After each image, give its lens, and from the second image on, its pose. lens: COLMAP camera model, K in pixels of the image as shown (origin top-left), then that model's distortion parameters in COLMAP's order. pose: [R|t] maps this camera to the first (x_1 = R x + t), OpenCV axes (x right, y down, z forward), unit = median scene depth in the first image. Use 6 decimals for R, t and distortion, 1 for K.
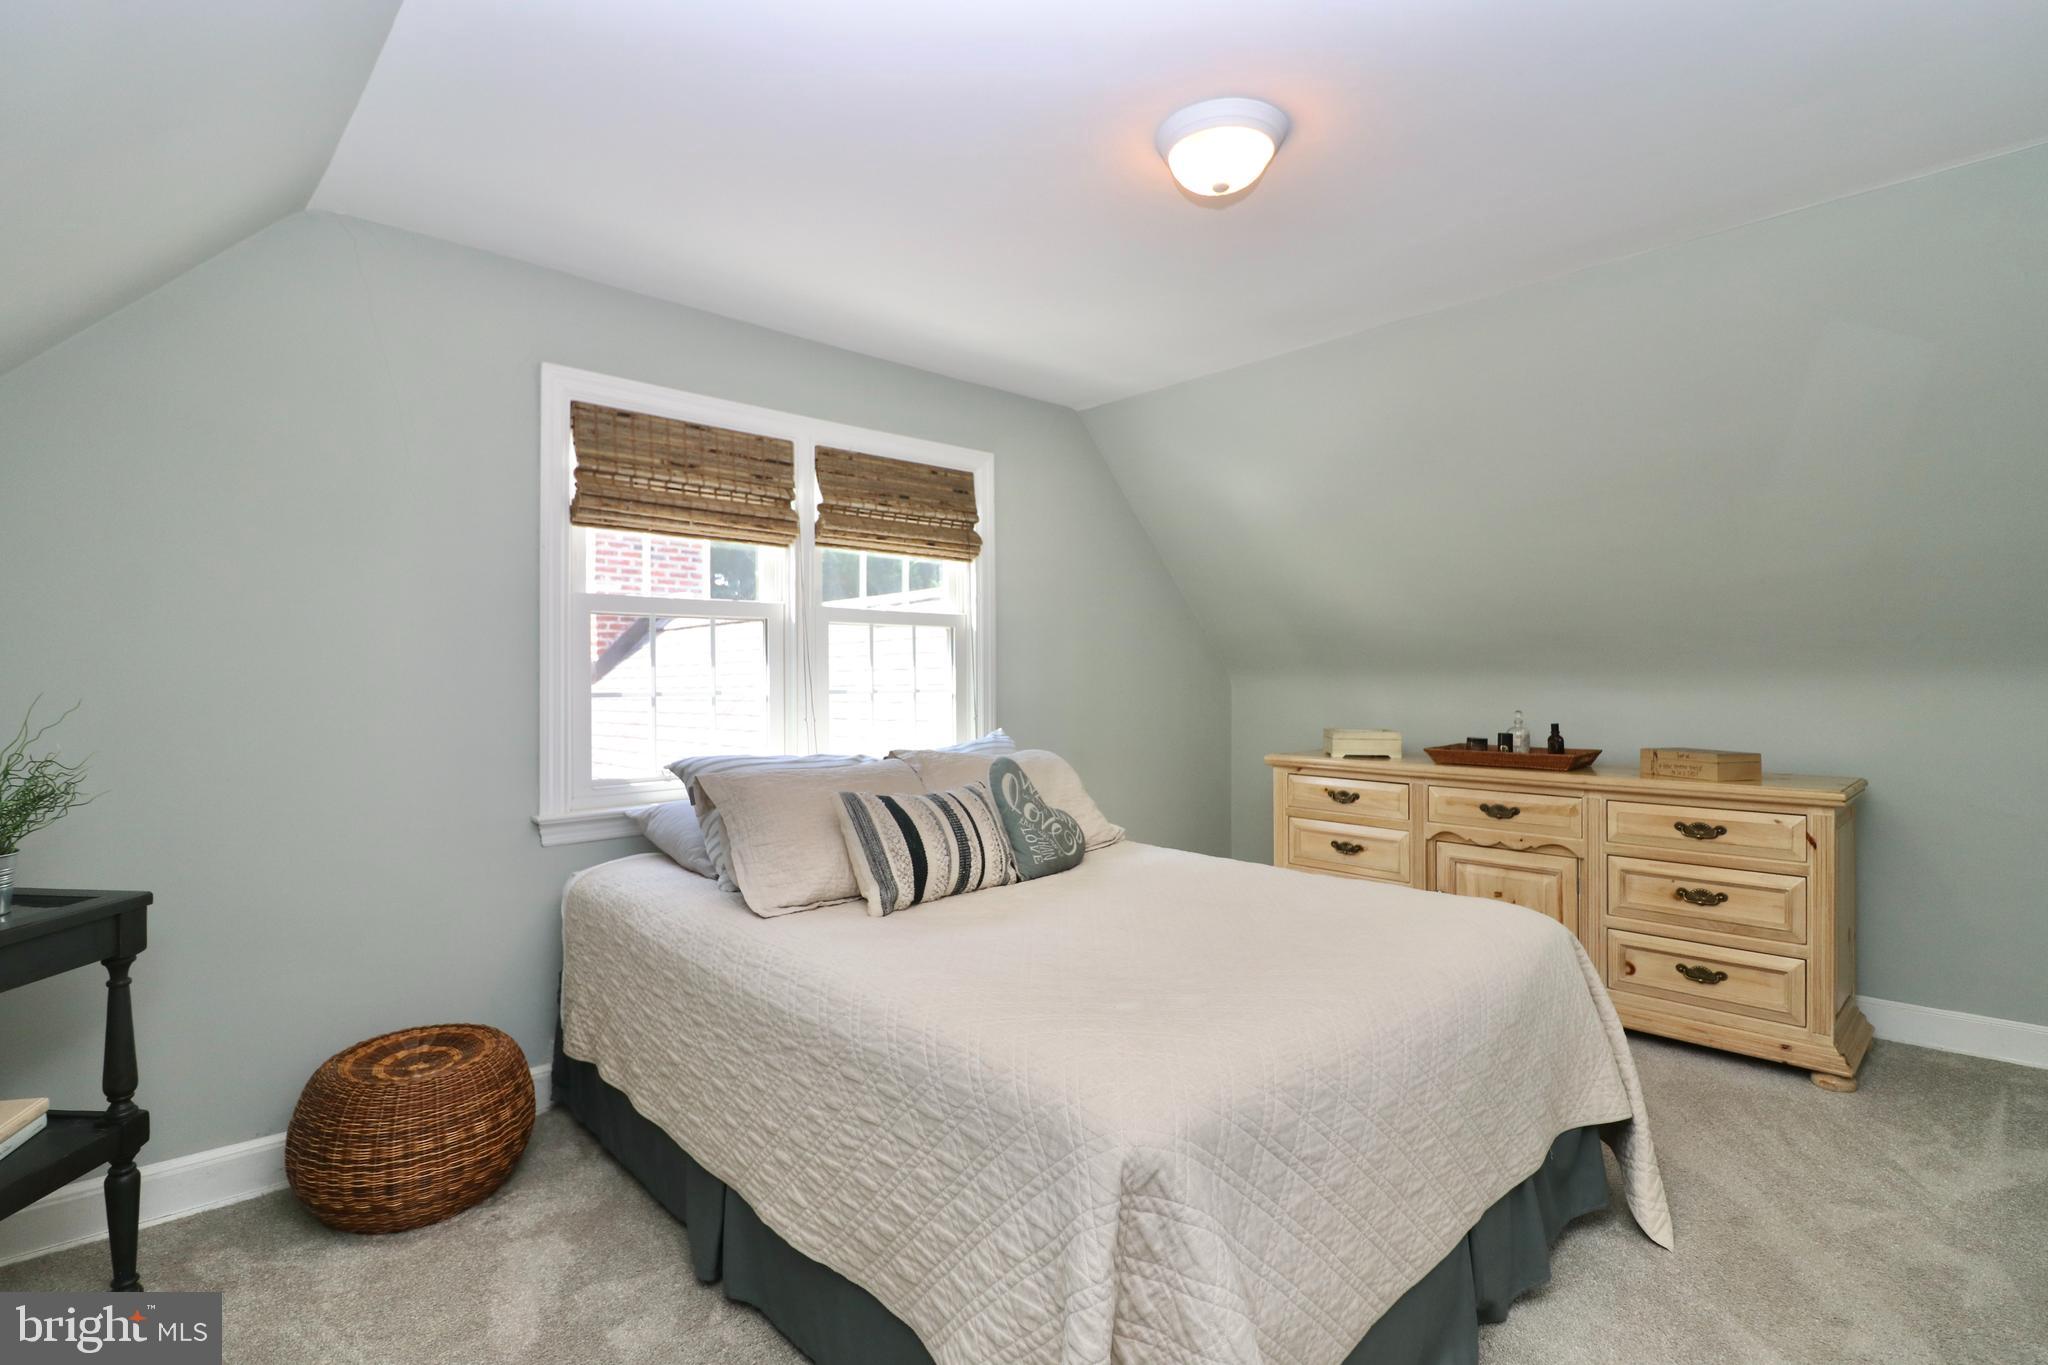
lens RADIAL K [[942.1, 0, 1013.7], [0, 942.1, 673.1], [0, 0, 1]] dist [-0.007870, -0.009564]
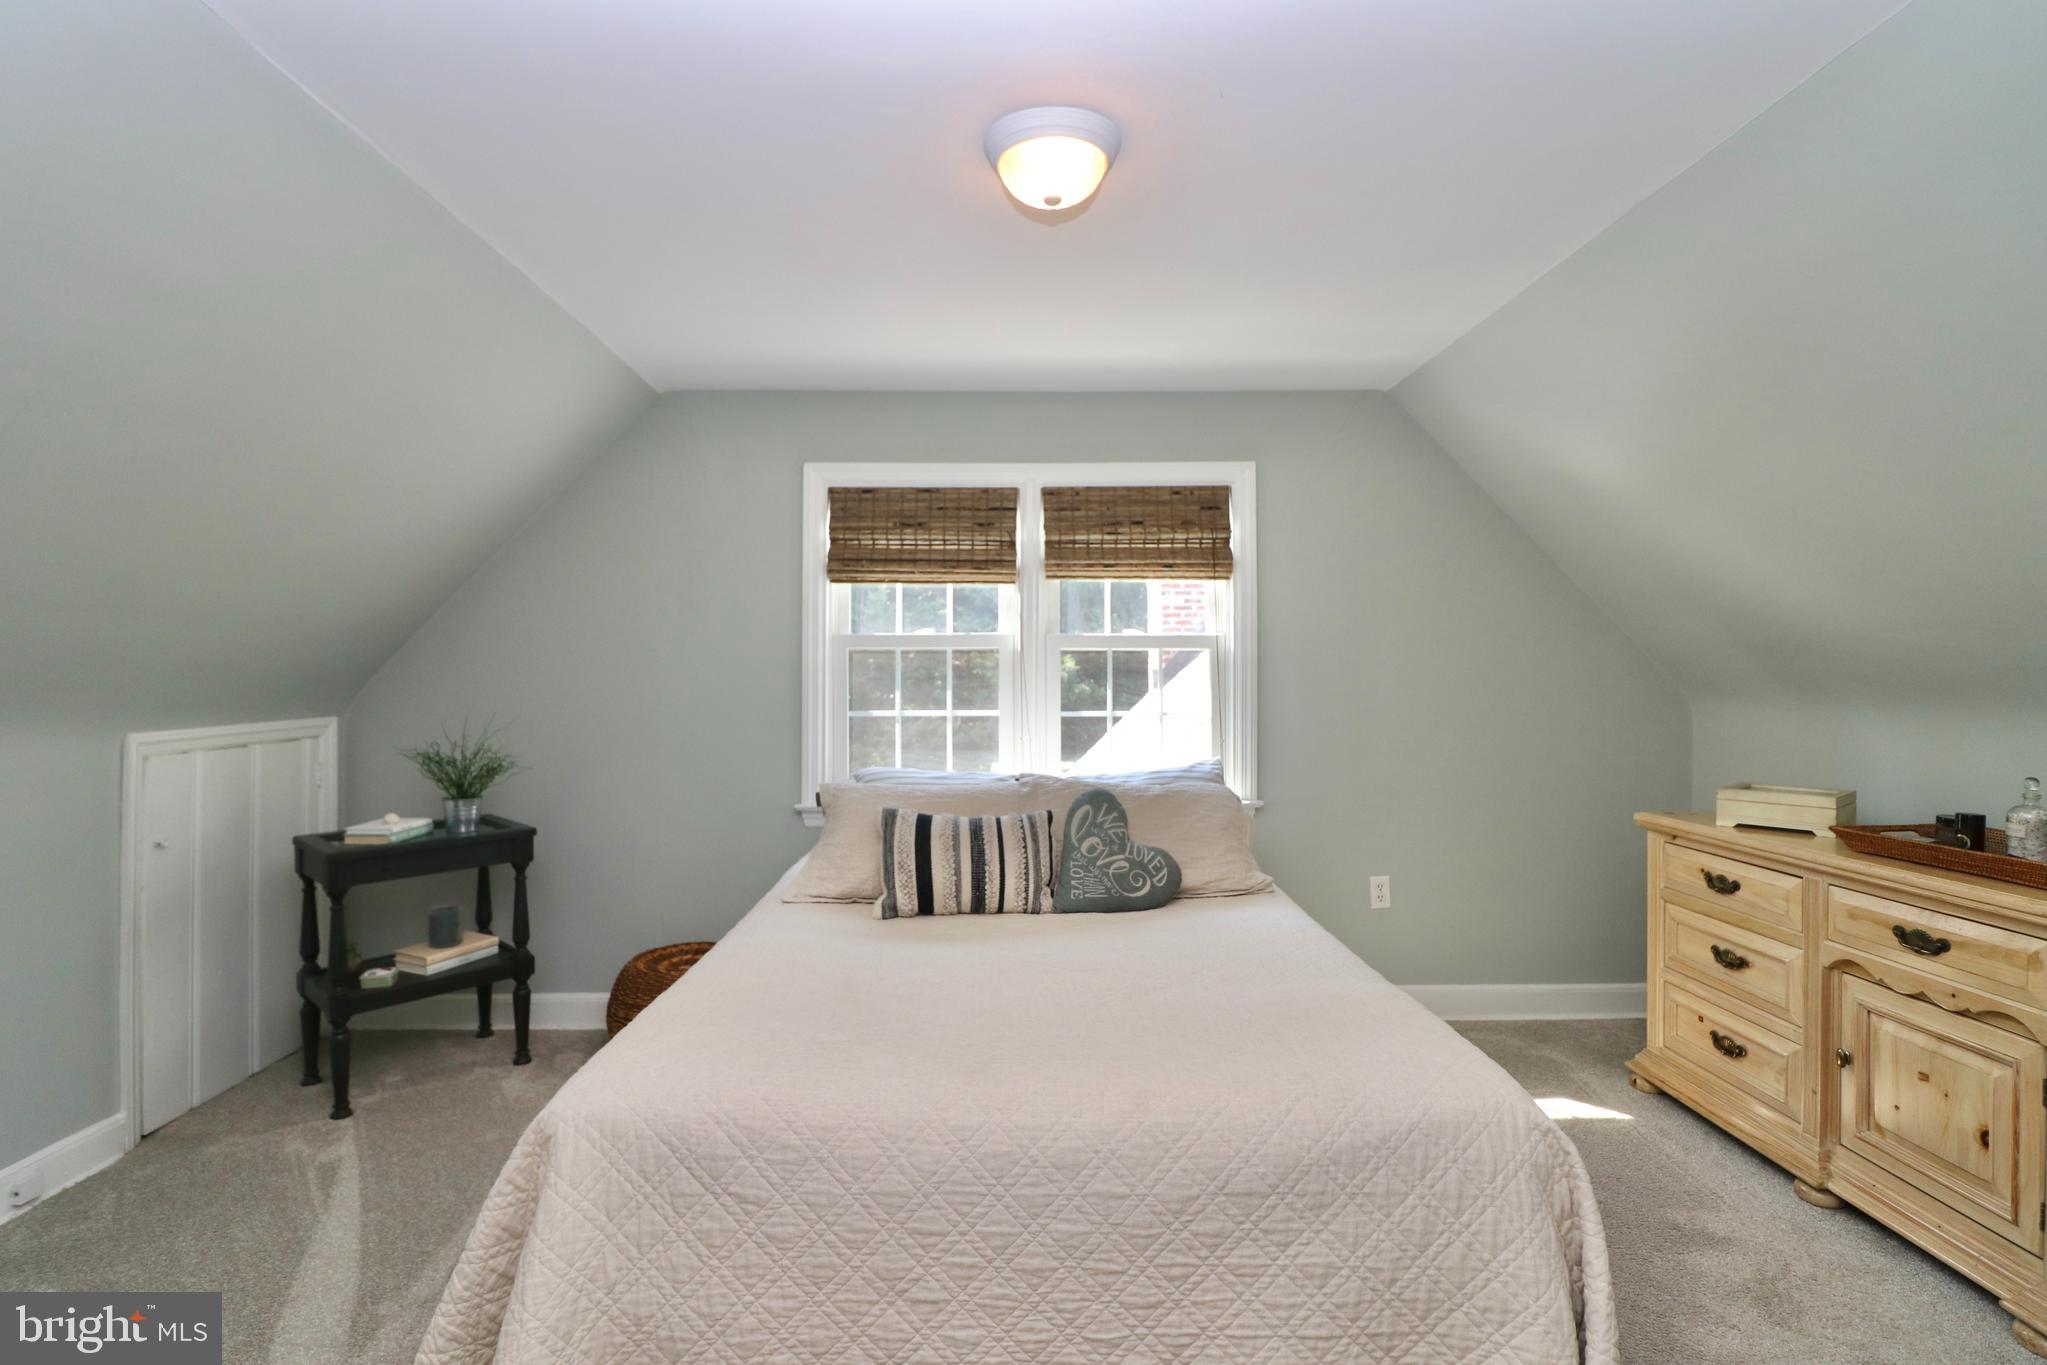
lens RADIAL K [[941.6, 0, 1019.9], [0, 941.6, 683.7], [0, 0, 1]] dist [-0.007870, -0.009564]
pose [[0.742884, 0.006287, -0.669390, 0.489134], [0.000953, 0.999945, 0.010449, -0.026185], [0.669419, -0.008401, 0.742837, 0.171034]]
